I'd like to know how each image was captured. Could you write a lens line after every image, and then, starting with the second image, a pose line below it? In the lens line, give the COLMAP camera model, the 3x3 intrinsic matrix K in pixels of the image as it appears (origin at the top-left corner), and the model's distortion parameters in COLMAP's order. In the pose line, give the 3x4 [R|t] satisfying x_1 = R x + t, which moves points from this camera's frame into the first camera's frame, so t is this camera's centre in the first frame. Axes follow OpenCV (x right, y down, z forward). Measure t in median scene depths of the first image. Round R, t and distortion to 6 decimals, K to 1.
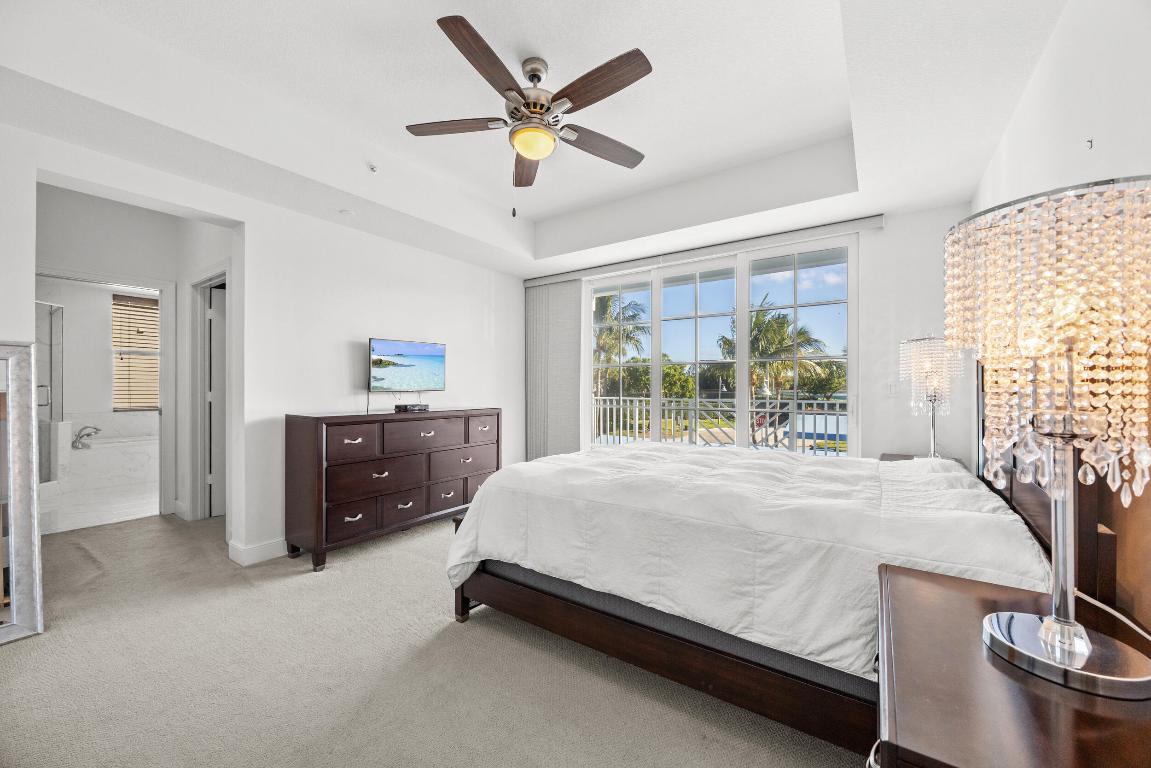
lens RADIAL K [[439.0, 0, 576.5], [0, 439.0, 373.6], [0, 0, 1]] dist [-0.002982, -0.000149]
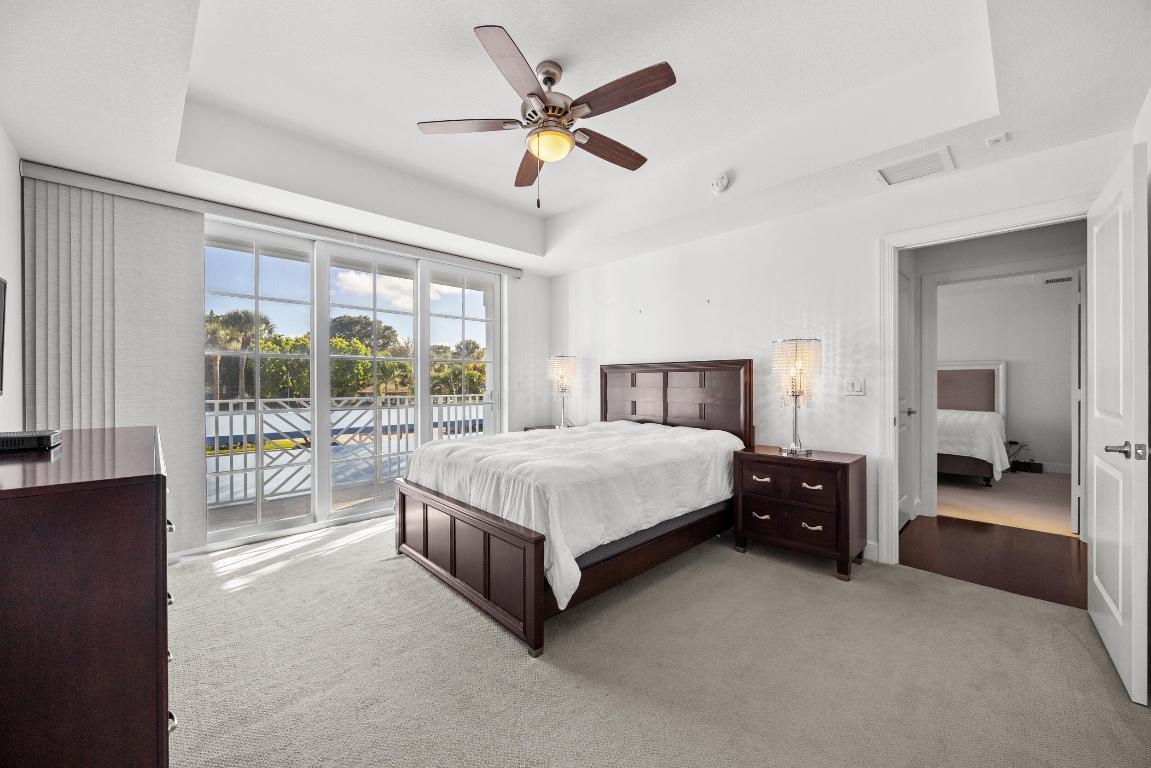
lens RADIAL K [[439.0, 0, 576.5], [0, 439.0, 373.6], [0, 0, 1]] dist [-0.002982, -0.000149]
pose [[0.192326, 0.021255, 0.981101, -0.681152], [-0.026949, 0.999503, -0.016371, 0.013240], [-0.980961, -0.023291, 0.192803, 0.471452]]
